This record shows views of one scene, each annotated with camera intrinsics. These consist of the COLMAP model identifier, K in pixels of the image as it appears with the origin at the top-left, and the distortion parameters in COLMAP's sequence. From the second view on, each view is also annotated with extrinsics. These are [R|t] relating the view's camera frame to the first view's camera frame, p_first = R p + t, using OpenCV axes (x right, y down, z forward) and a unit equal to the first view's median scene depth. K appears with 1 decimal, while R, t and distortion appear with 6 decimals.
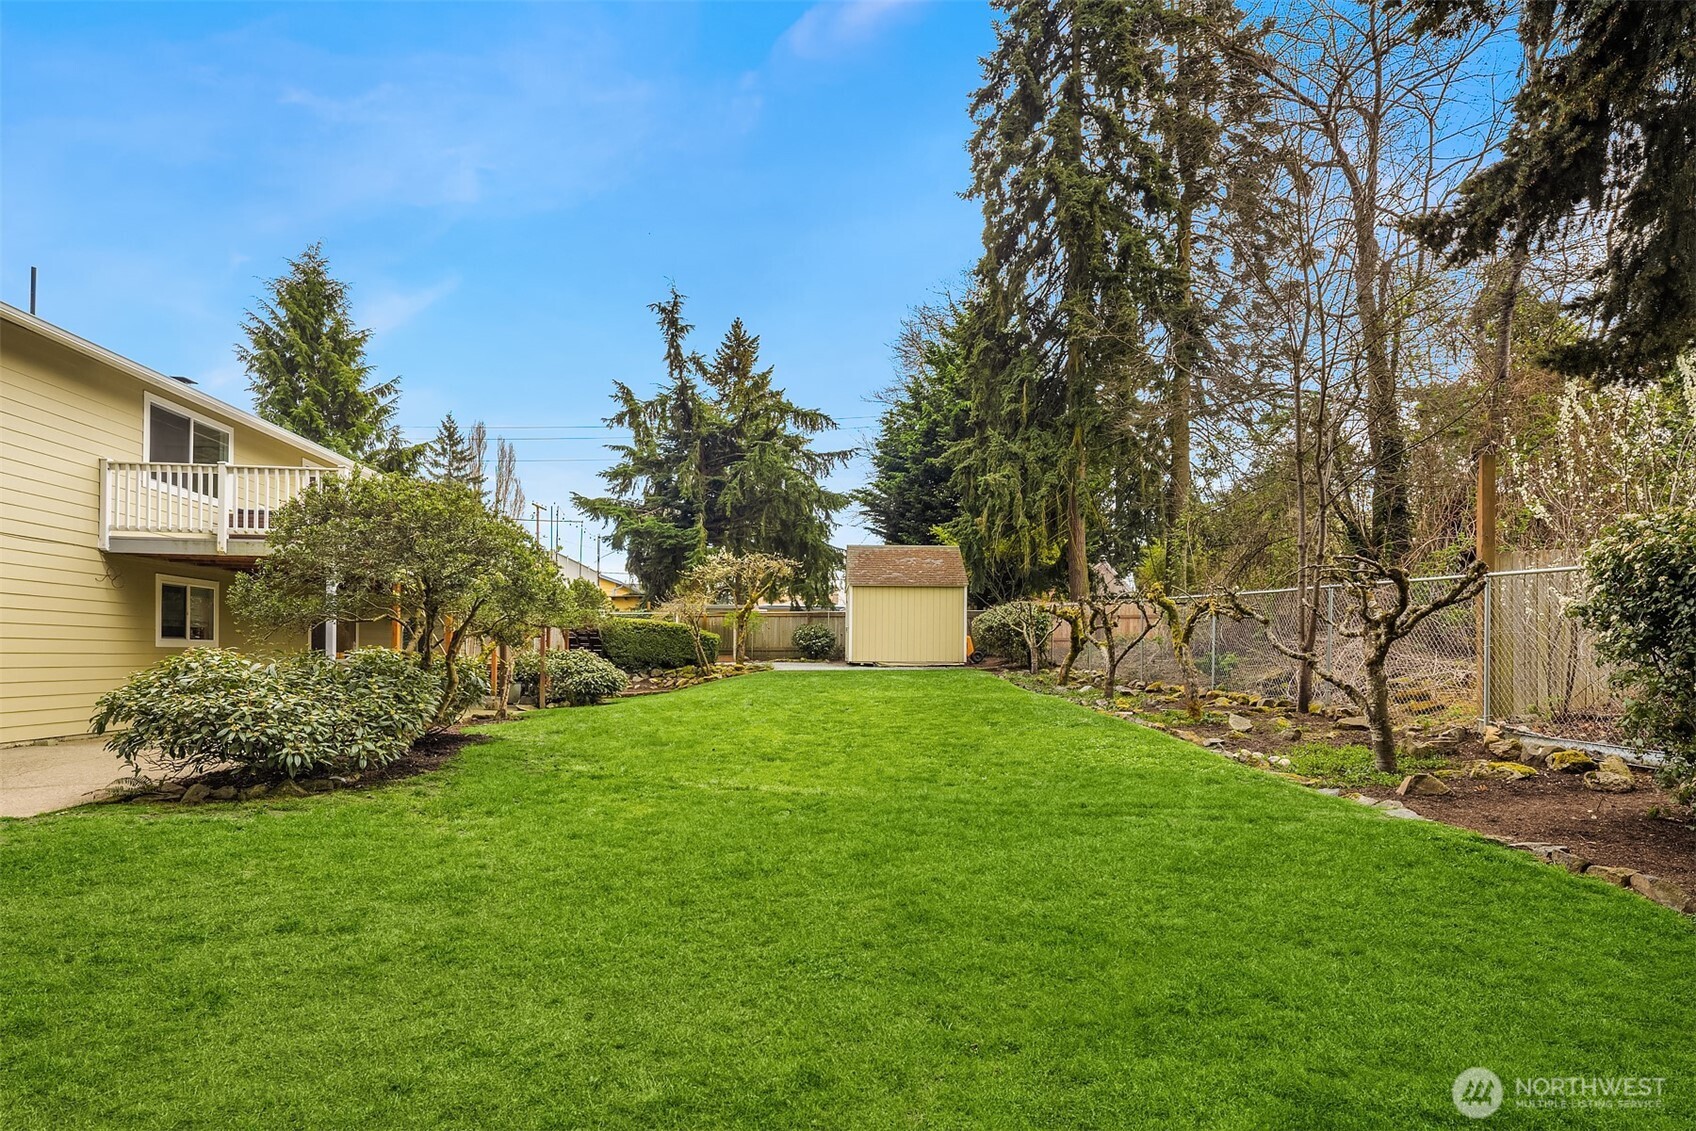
lens RADIAL K [[823.1, 0, 850.0], [0, 823.1, 656.6], [0, 0, 1]] dist [0.001443, -0.000992]
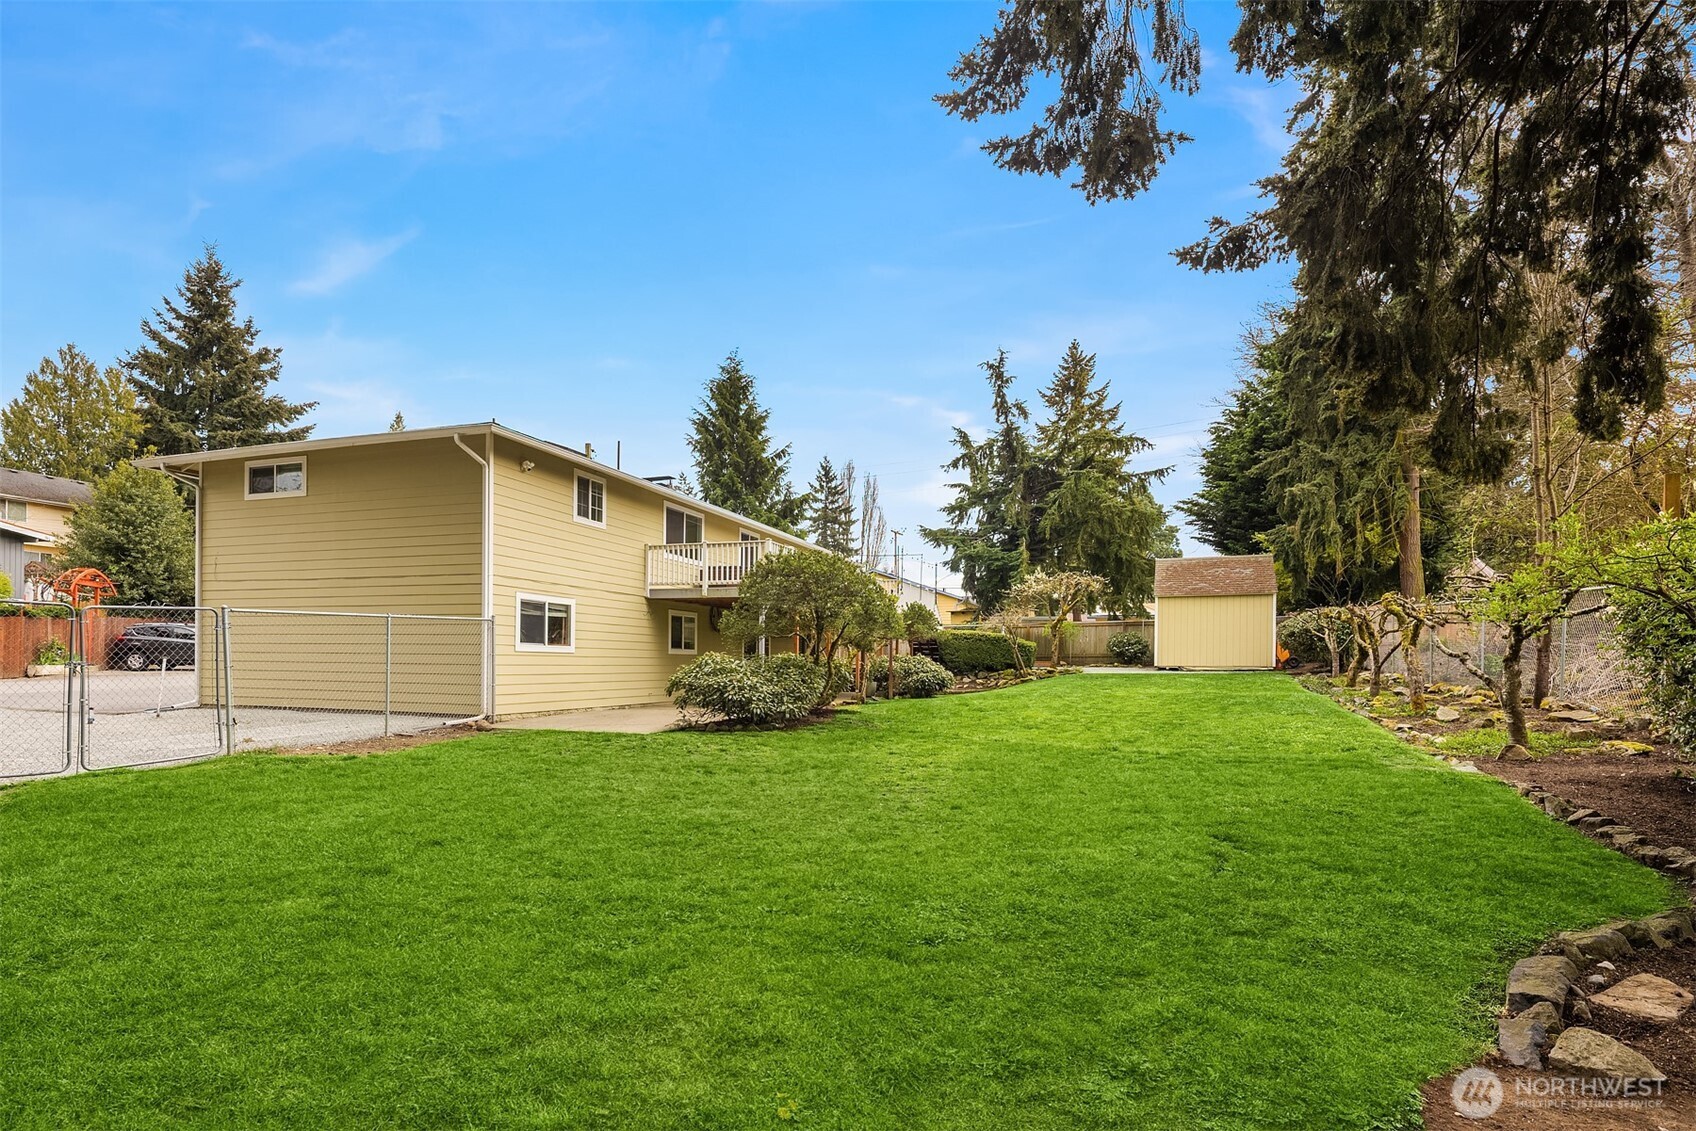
lens RADIAL K [[823.1, 0, 852.7], [0, 823.1, 656.7], [0, 0, 1]] dist [0.001443, -0.000992]
pose [[0.913291, -0.004279, -0.407285, 0.073126], [-0.000068, 0.999943, -0.010659, 0.004974], [0.407307, 0.009763, 0.913239, -0.156587]]
